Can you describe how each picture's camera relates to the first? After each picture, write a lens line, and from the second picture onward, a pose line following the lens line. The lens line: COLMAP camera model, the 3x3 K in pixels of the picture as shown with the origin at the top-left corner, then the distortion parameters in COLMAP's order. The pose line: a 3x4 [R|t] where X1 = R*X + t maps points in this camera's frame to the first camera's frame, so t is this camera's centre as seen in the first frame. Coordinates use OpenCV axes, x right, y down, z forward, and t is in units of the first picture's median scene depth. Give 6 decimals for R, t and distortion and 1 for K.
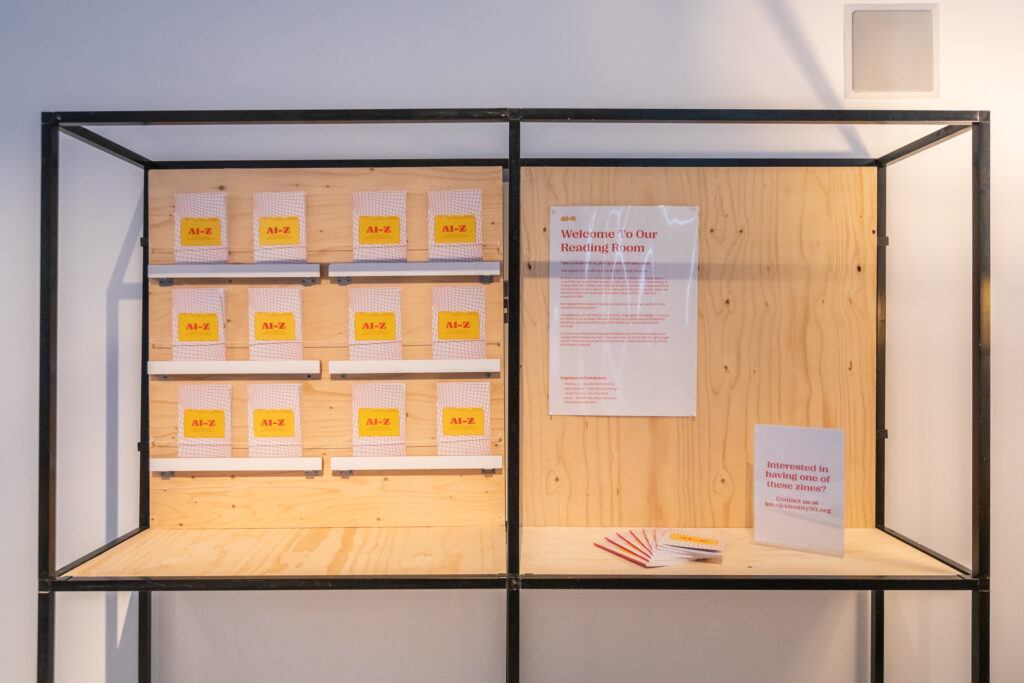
lens RADIAL K [[697.8, 0, 512.8], [0, 697.8, 344.6], [0, 0, 1]] dist [0.003460, 0.000254]
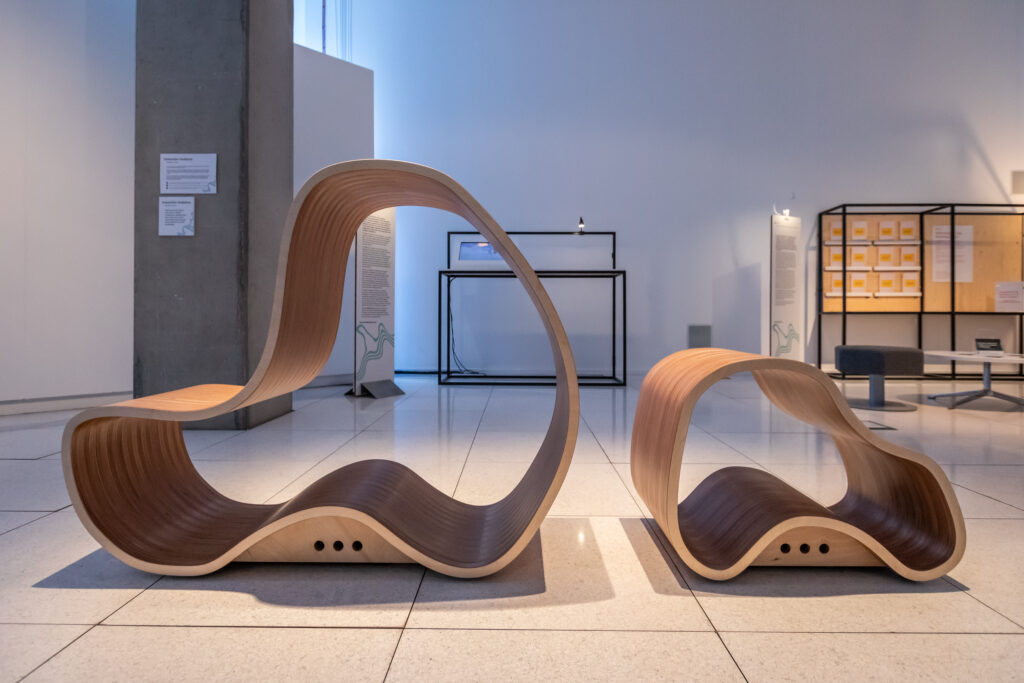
lens RADIAL K [[550.9, 0, 510.8], [0, 550.9, 330.9], [0, 0, 1]] dist [0.002164, 0.000439]
pose [[0.999759, 0.007691, -0.020569, -2.124440], [-0.007388, 0.999863, 0.014784, 0.333801], [0.020680, -0.014628, 0.999679, -1.979777]]
